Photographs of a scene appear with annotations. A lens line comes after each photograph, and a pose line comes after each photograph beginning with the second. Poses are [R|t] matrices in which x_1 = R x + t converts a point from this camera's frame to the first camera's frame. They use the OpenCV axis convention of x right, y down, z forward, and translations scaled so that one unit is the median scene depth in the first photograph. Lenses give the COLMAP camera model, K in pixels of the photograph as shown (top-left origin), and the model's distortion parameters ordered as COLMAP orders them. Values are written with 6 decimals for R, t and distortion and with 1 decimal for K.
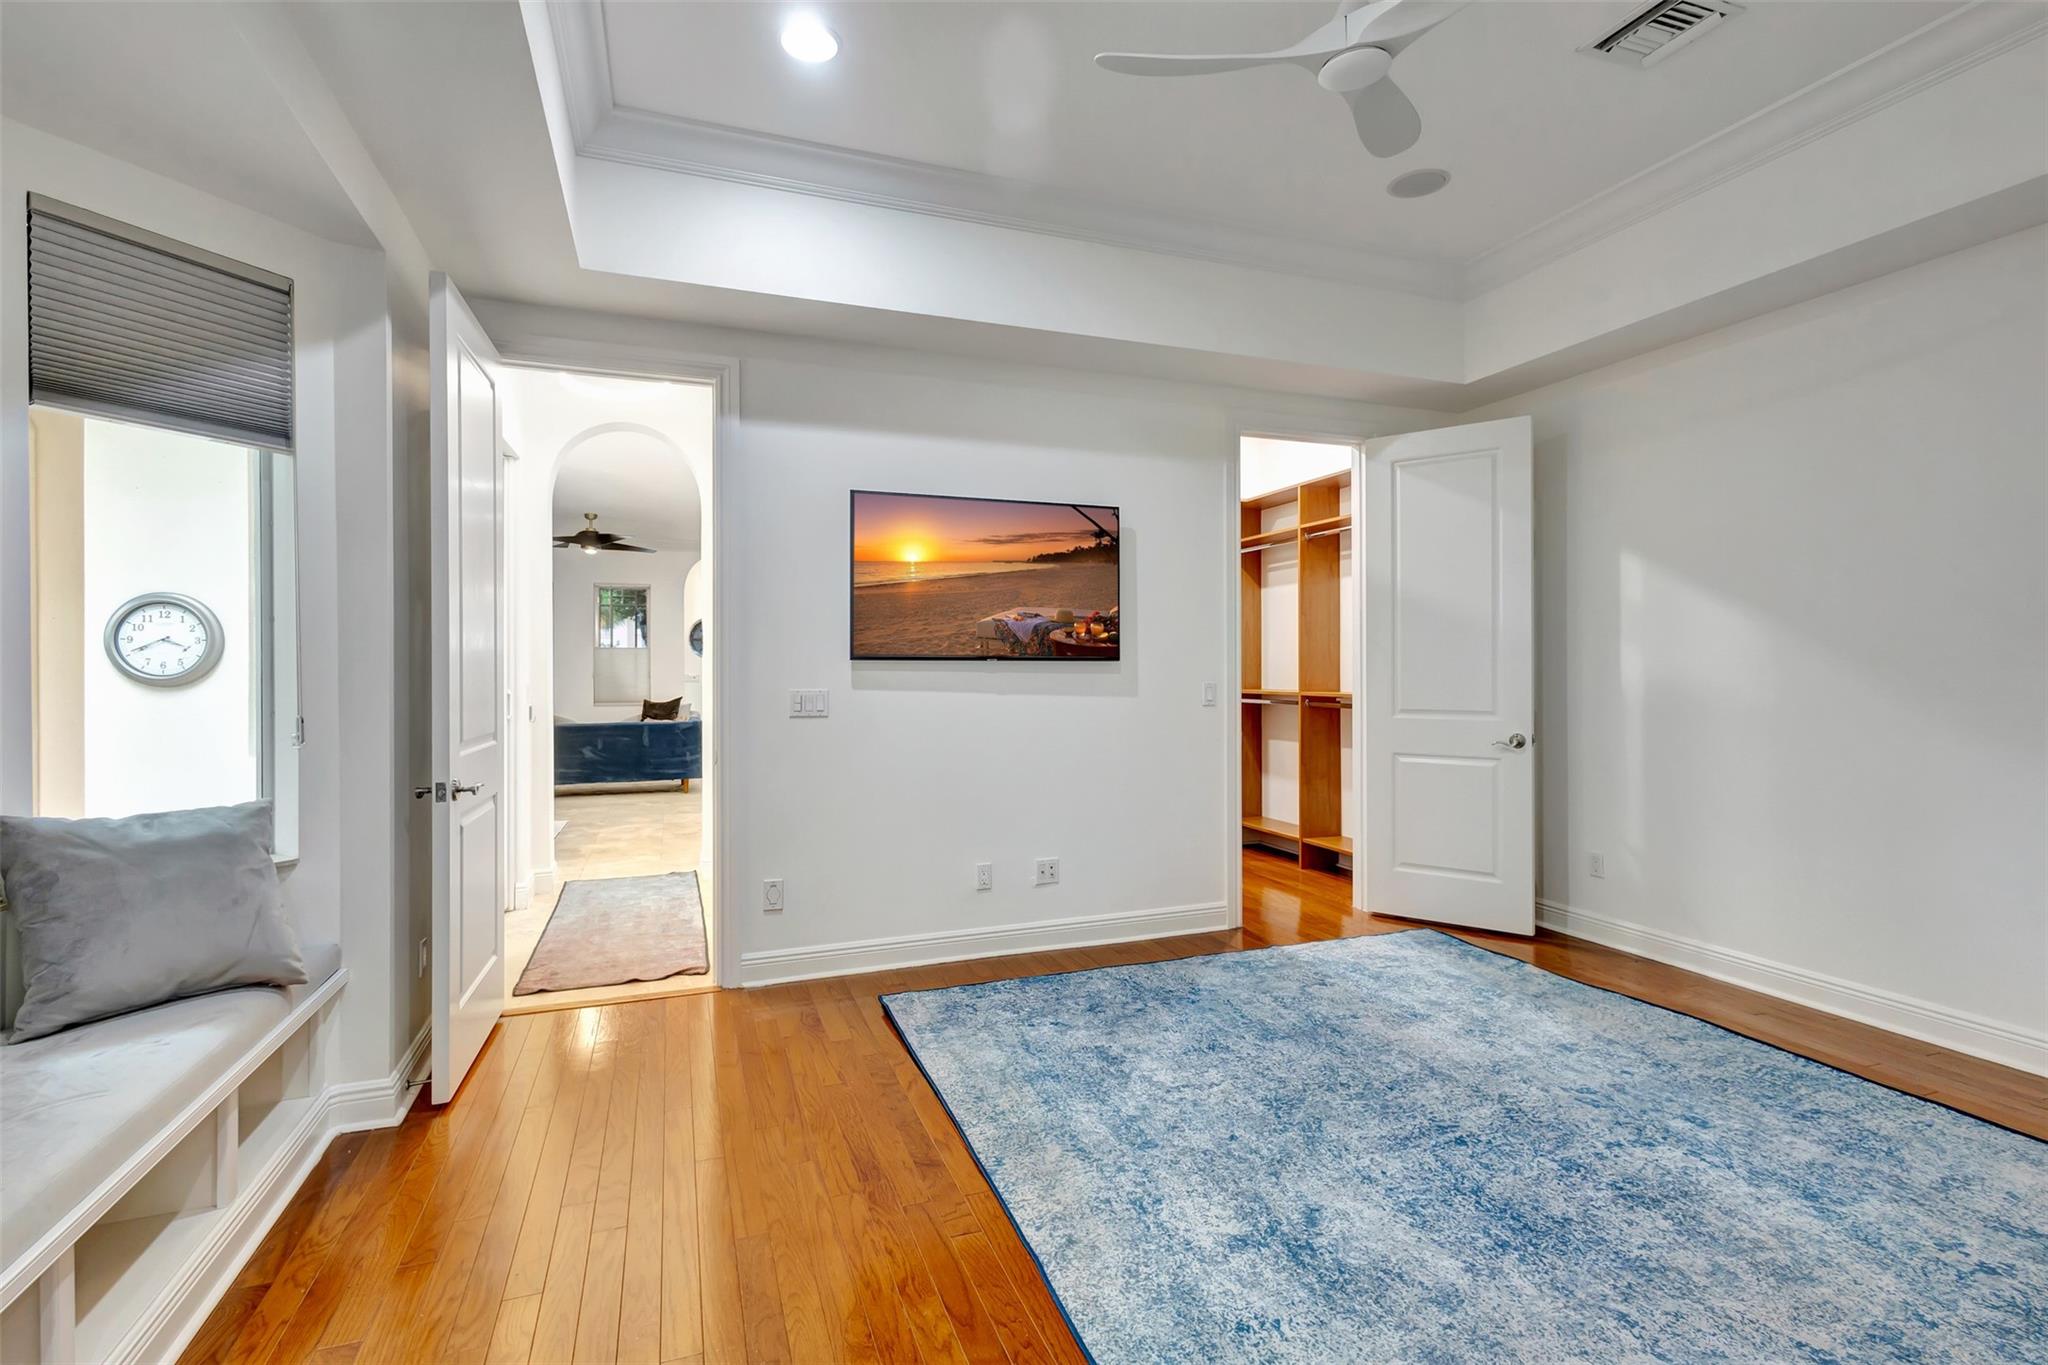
lens RADIAL K [[946.6, 0, 1018.9], [0, 946.6, 674.5], [0, 0, 1]] dist [-0.003041, -0.000573]
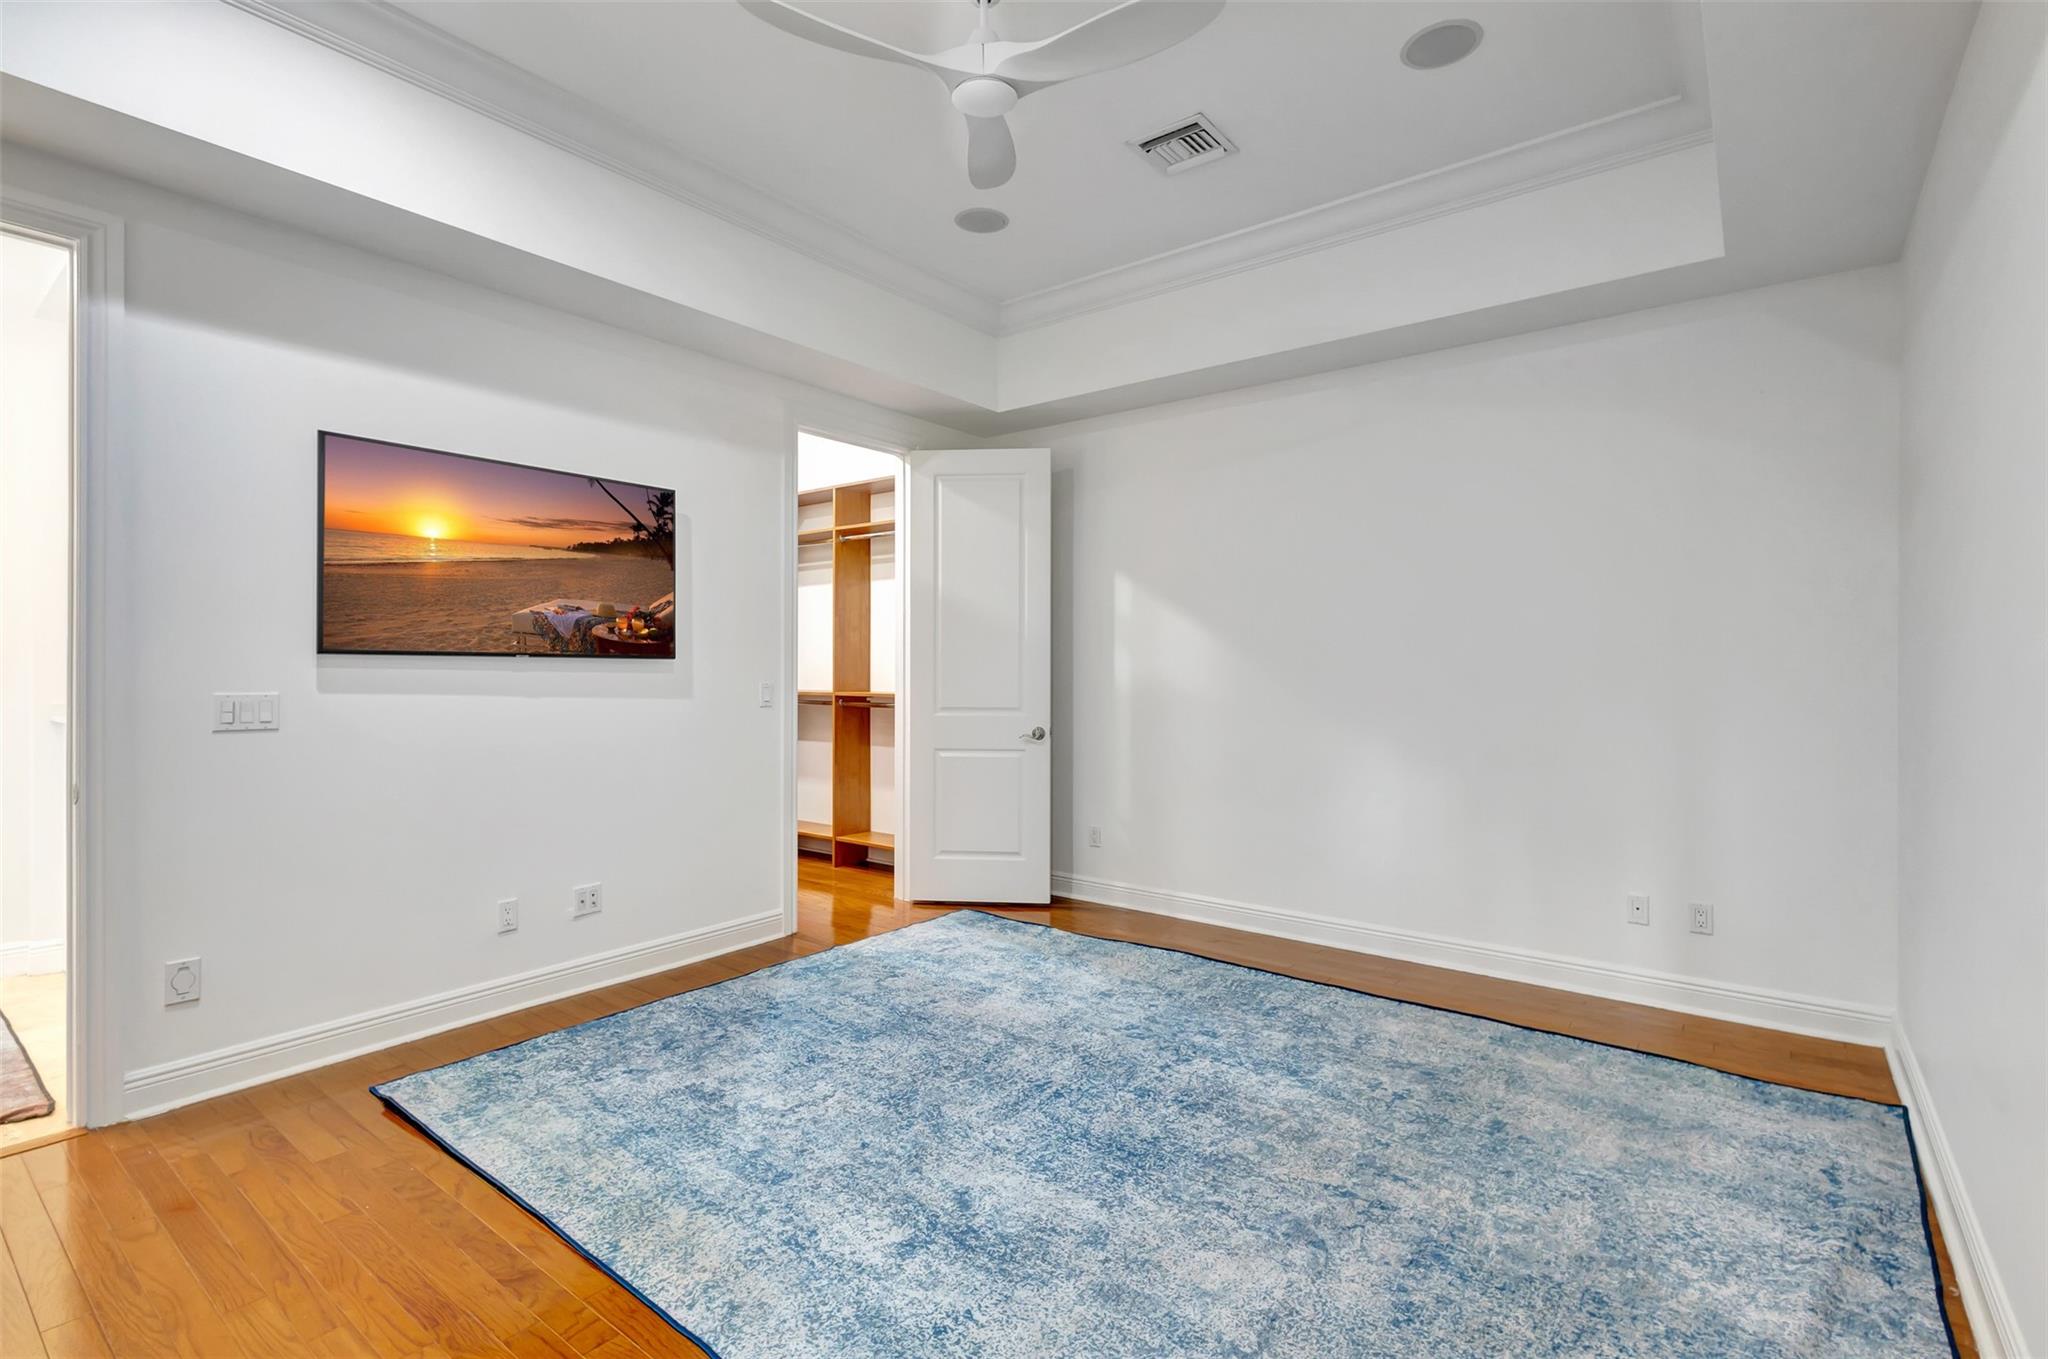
lens RADIAL K [[946.6, 0, 1027.3], [0, 946.6, 678.5], [0, 0, 1]] dist [-0.003041, -0.000573]
pose [[0.844621, -0.003270, 0.535355, -0.108172], [0.000565, 0.999986, 0.005215, -0.001965], [-0.535365, -0.004102, 0.844611, 0.053502]]
